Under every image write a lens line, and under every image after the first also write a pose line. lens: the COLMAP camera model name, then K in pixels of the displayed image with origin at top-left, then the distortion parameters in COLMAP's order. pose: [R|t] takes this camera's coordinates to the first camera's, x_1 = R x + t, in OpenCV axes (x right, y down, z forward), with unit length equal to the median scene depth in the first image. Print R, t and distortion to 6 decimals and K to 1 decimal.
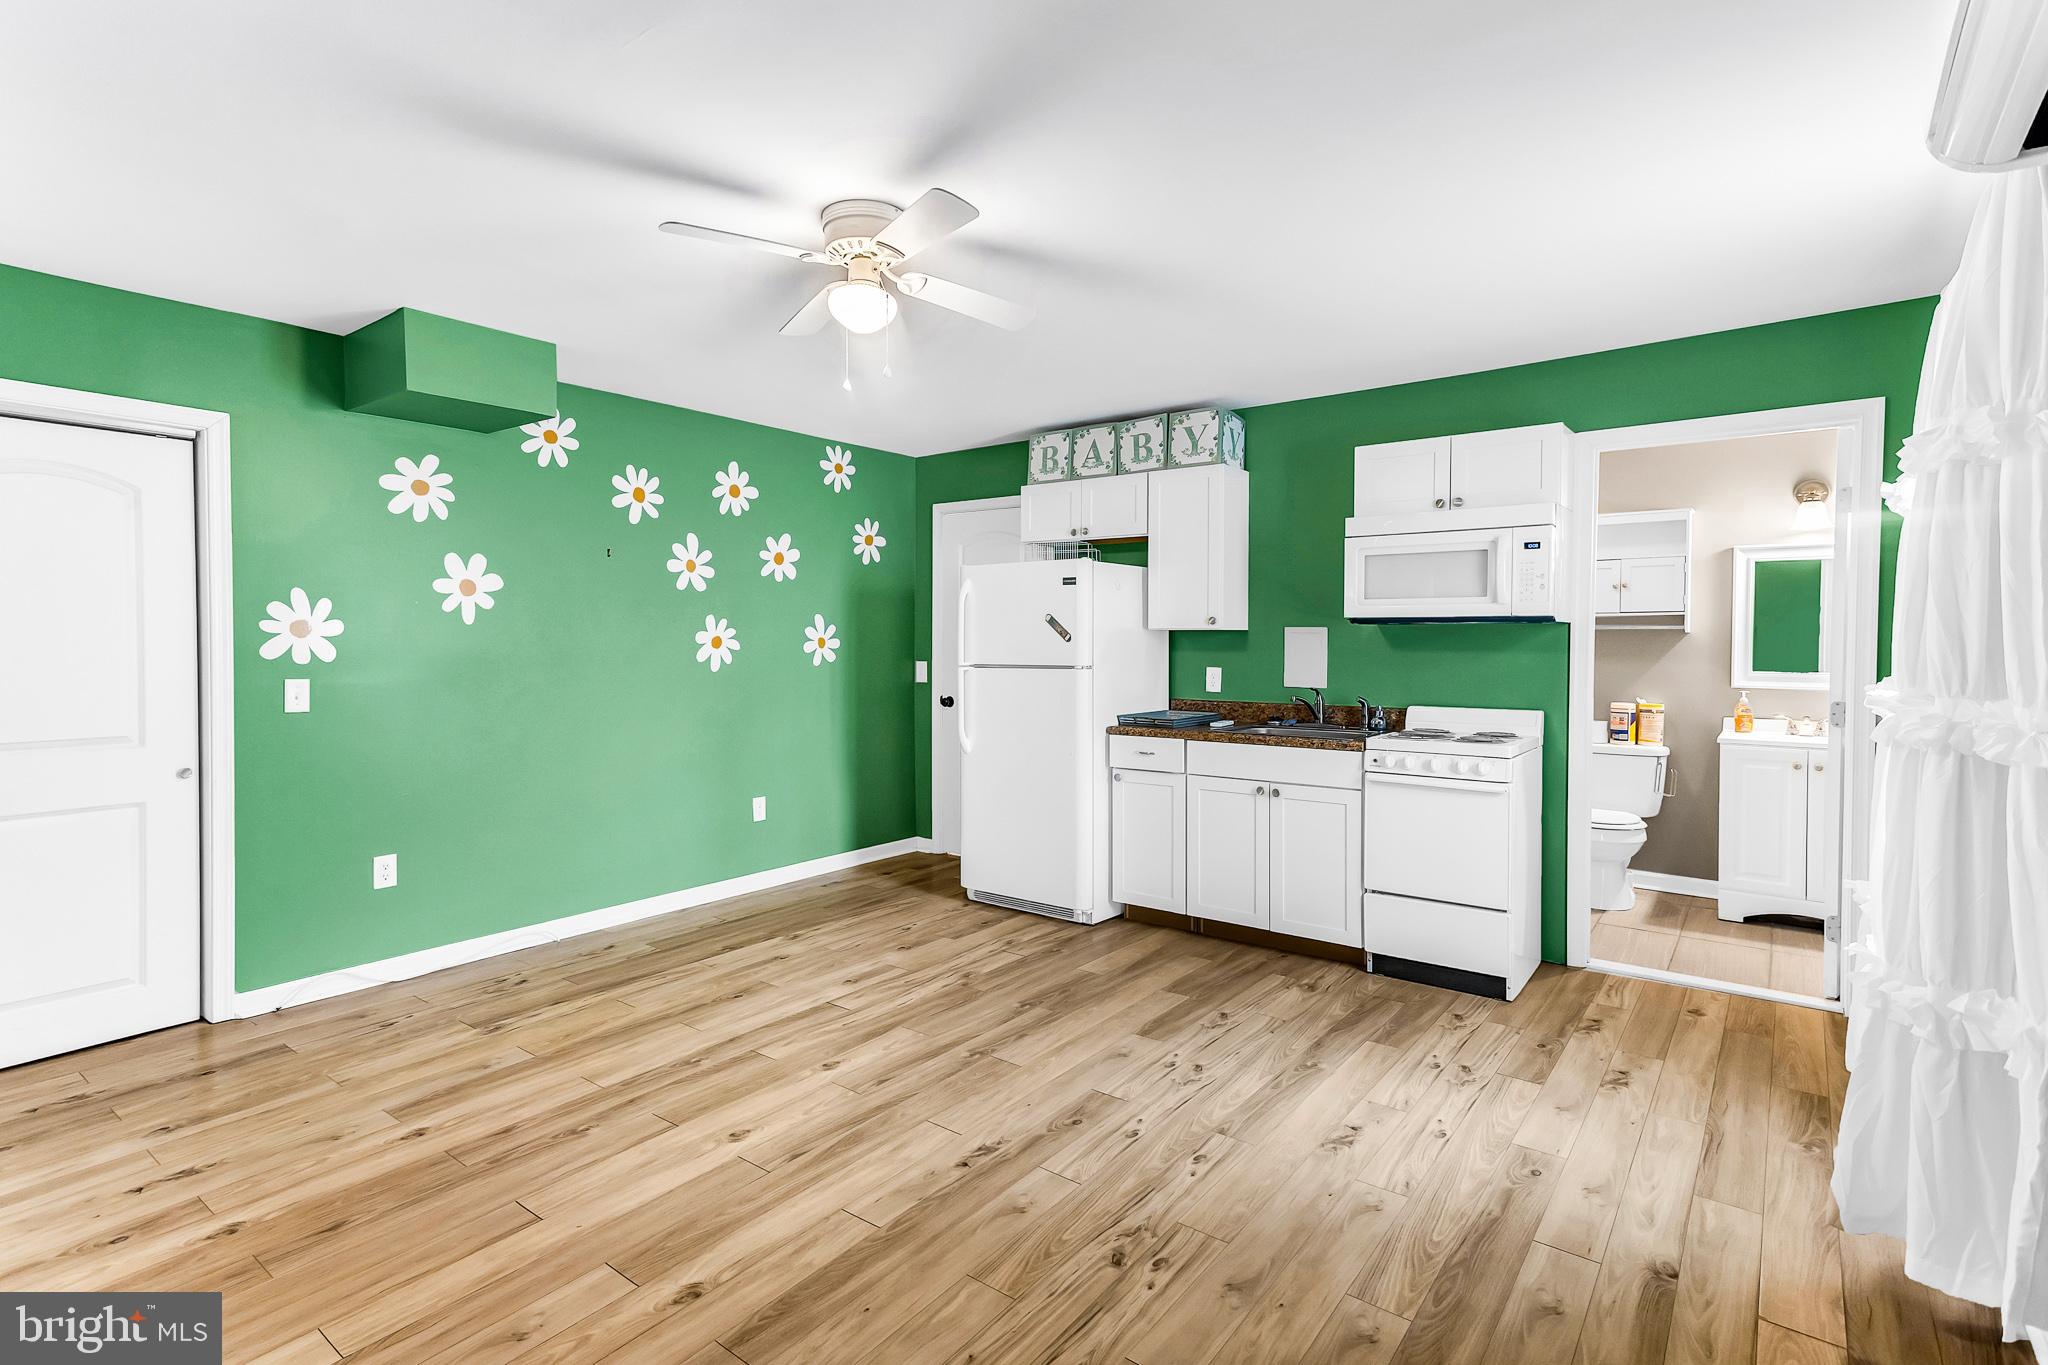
lens RADIAL K [[1006.7, 0, 1023.3], [0, 1006.7, 665.3], [0, 0, 1]] dist [0.032294, 0.000548]
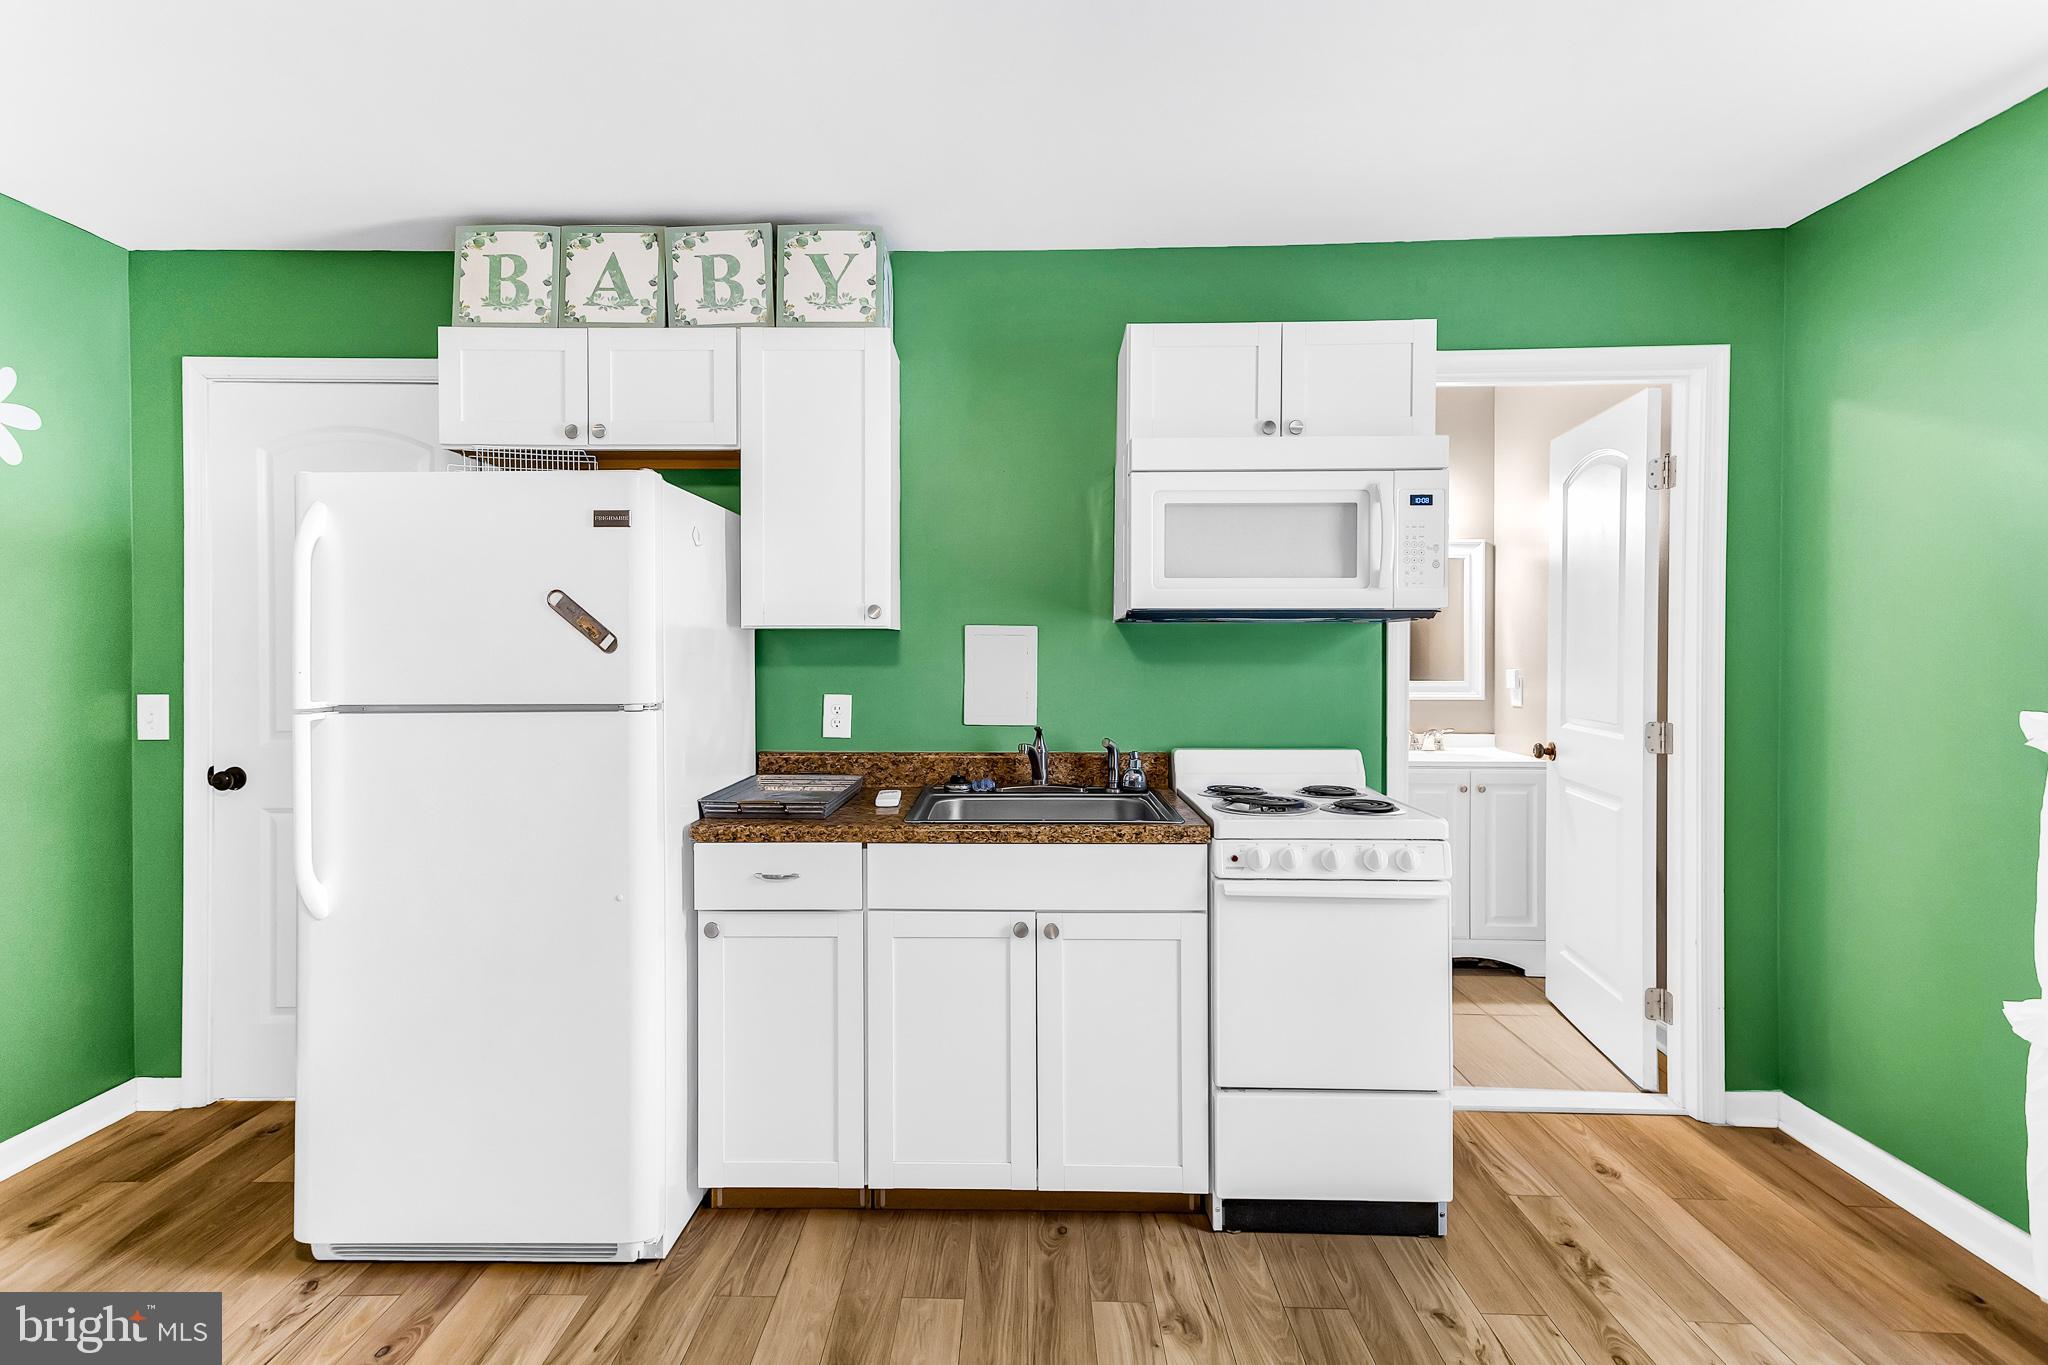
lens RADIAL K [[1006.7, 0, 1003.7], [0, 1006.7, 654.6], [0, 0, 1]] dist [0.032294, 0.000548]
pose [[0.817354, -0.007112, 0.576092, -0.070255], [0.016698, 0.999796, -0.011349, -0.013427], [-0.575894, 0.018896, 0.817306, 0.505796]]
